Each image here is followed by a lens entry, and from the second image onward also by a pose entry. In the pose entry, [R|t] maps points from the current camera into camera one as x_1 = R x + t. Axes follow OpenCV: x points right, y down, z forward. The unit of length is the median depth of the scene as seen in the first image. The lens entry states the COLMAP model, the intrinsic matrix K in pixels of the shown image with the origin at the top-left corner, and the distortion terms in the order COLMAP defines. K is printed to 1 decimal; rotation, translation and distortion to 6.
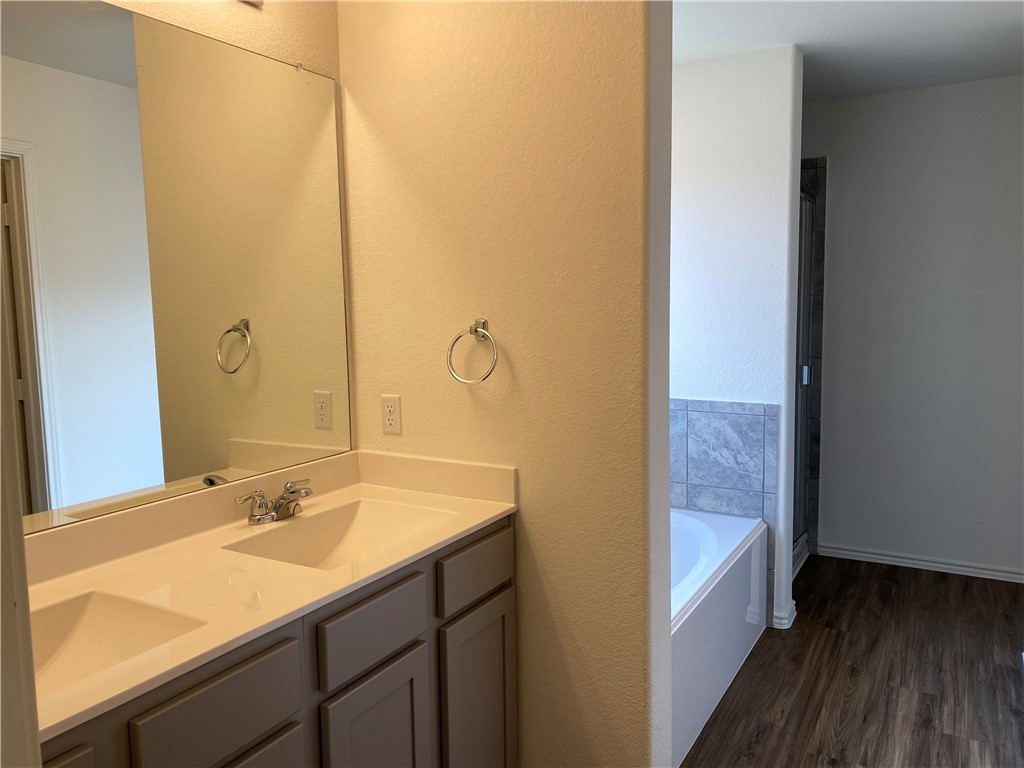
lens RADIAL K [[767.6, 0, 512.0], [0, 767.6, 384.0], [0, 0, 1]] dist [0.109550, -0.000978]
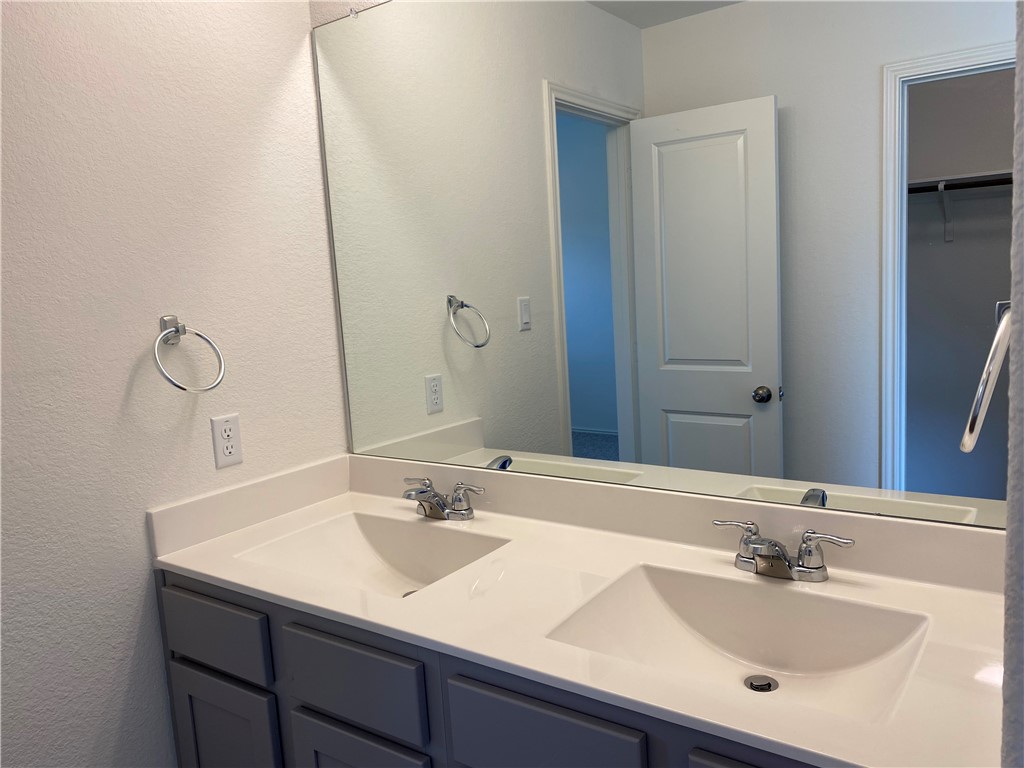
lens RADIAL K [[796.7, 0, 512.0], [0, 796.7, 384.0], [0, 0, 1]] dist [0.045203, 0.008753]
pose [[-0.048506, 0.158573, -0.986155, 0.408037], [-0.078038, 0.983698, 0.162016, -0.094907], [0.995770, 0.084816, -0.035341, 0.827974]]
